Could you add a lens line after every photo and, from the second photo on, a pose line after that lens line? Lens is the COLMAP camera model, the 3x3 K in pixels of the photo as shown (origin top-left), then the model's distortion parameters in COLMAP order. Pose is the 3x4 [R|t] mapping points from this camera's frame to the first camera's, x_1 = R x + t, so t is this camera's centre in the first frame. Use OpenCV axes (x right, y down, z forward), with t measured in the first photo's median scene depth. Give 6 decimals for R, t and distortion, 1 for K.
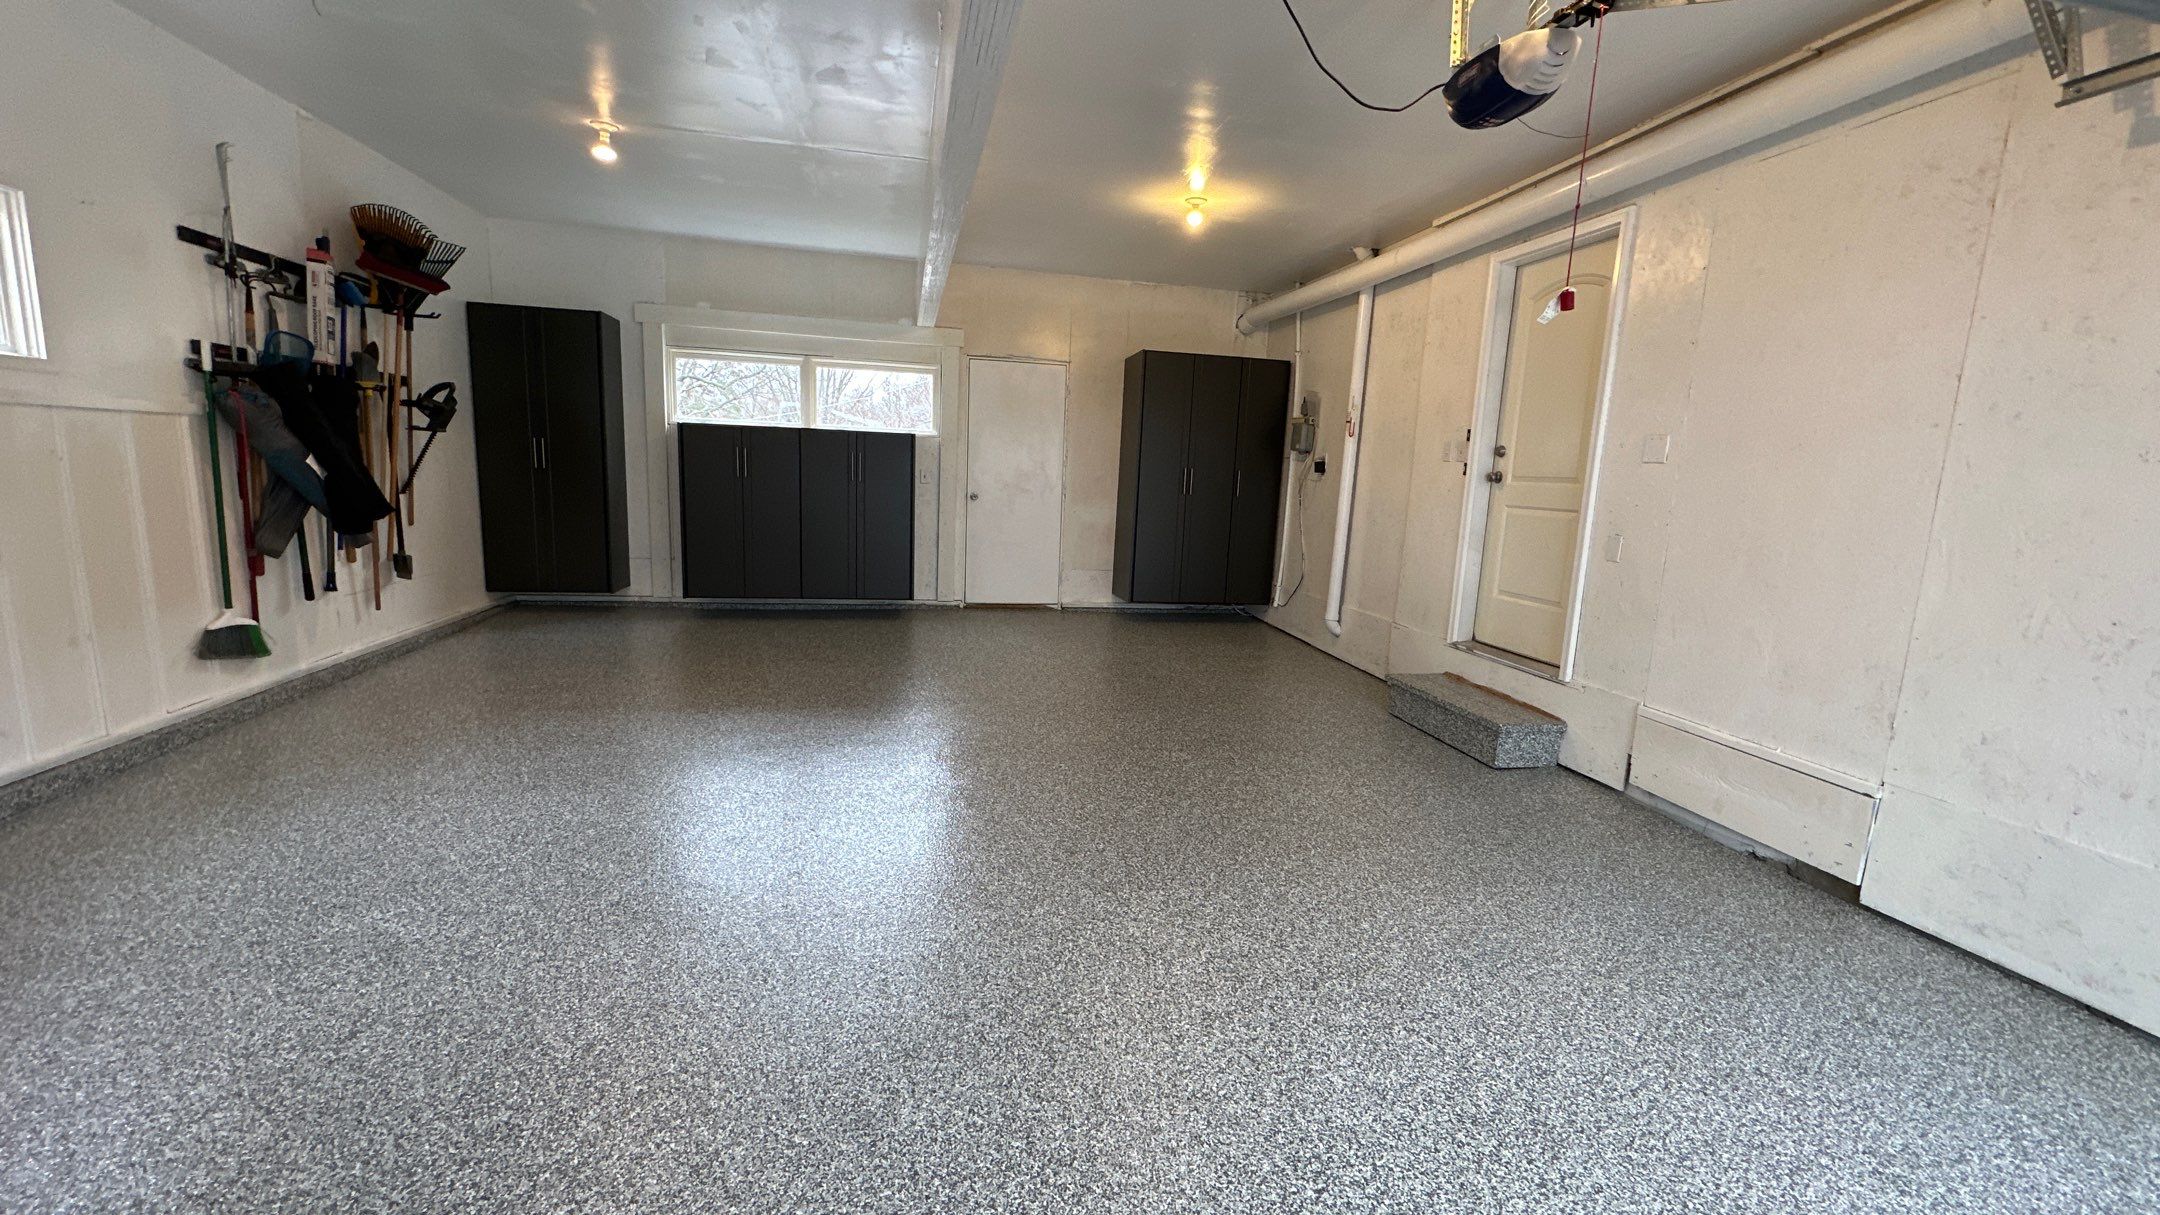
lens RADIAL K [[859.5, 0, 1080.0], [0, 859.5, 607.5], [0, 0, 1]] dist [0.002558, -0.000054]
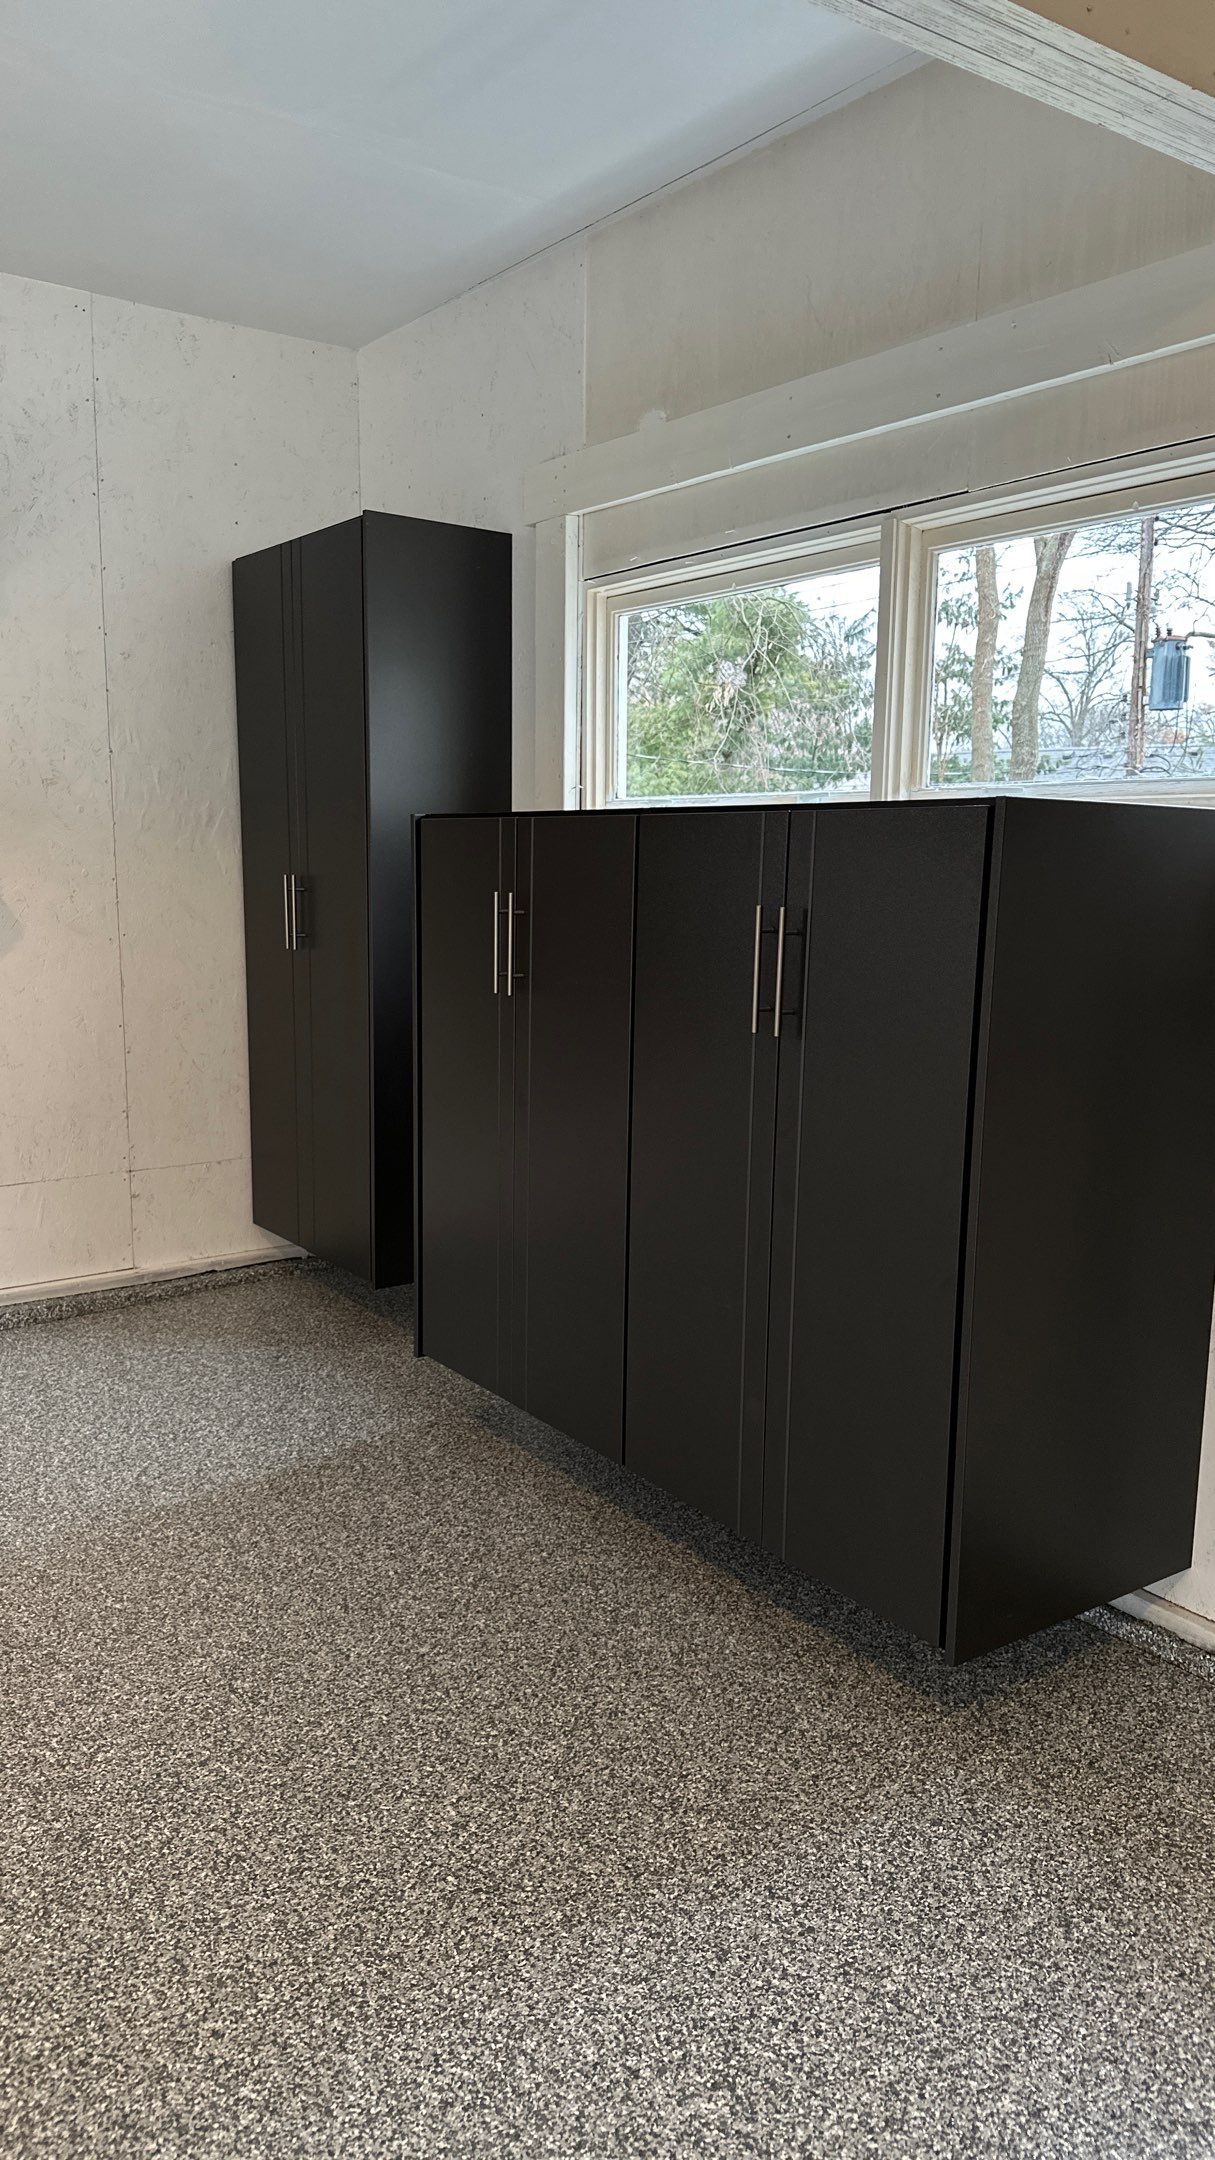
lens RADIAL K [[1519.6, 0, 593.1], [0, 1519.6, 1084.5], [0, 0, 1]] dist [0.030803, -0.038592]
pose [[0.400528, 0.103738, -0.910393, 0.073059], [-0.137119, 0.989168, 0.052388, -0.148102], [0.905967, 0.103849, 0.410414, 0.802221]]
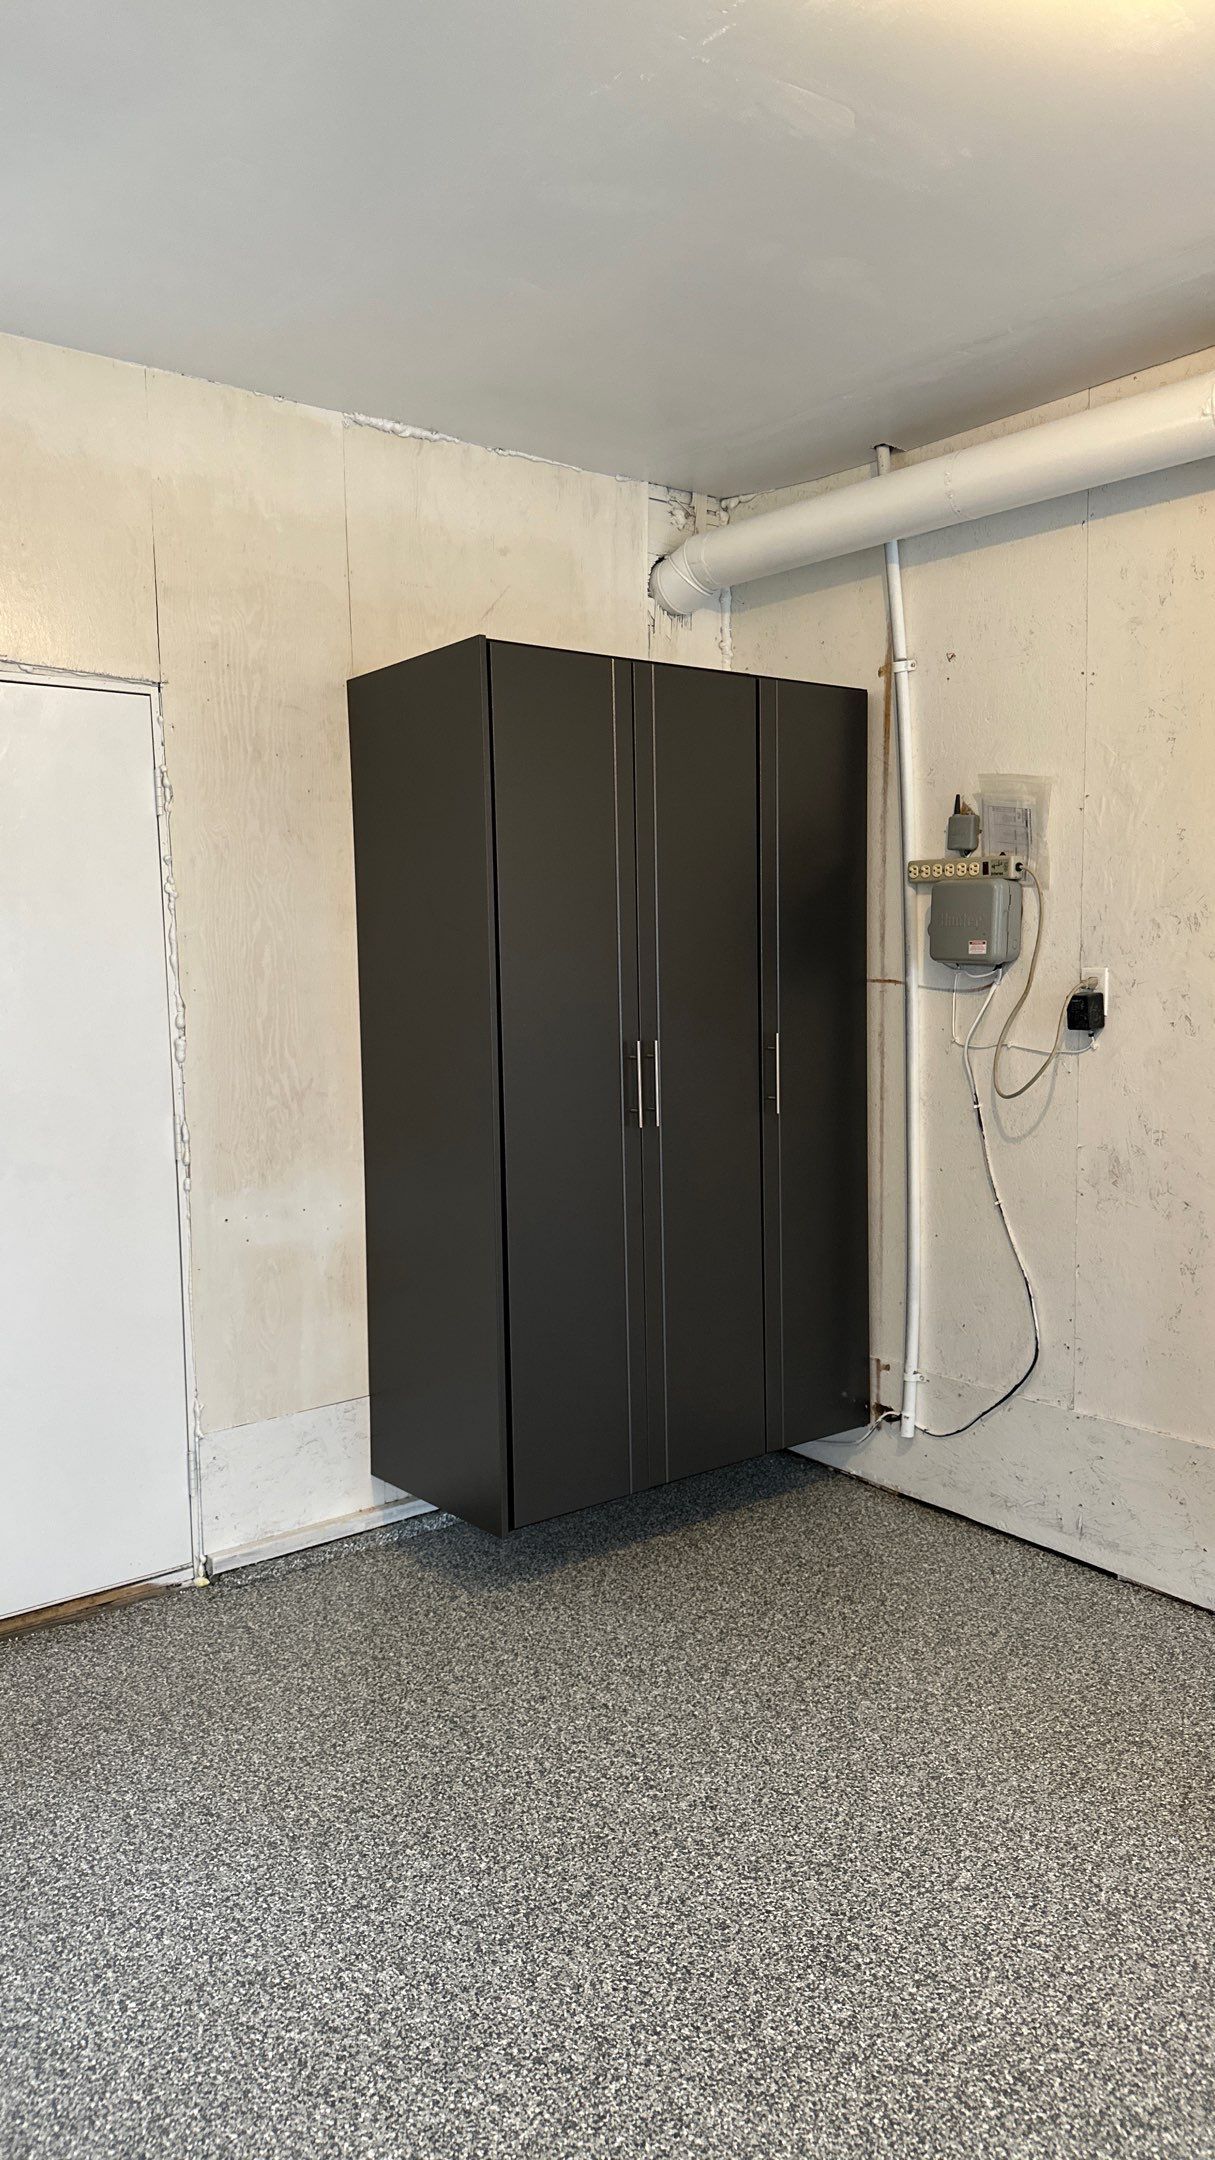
lens RADIAL K [[1507.0, 0, 607.5], [0, 1507.0, 1080.0], [0, 0, 1]] dist [0.165224, -0.349662]
pose [[0.888575, -0.097936, 0.448155, -0.130193], [0.128485, 0.990976, -0.038193, -0.140543], [-0.440370, 0.091518, 0.893140, 0.582293]]
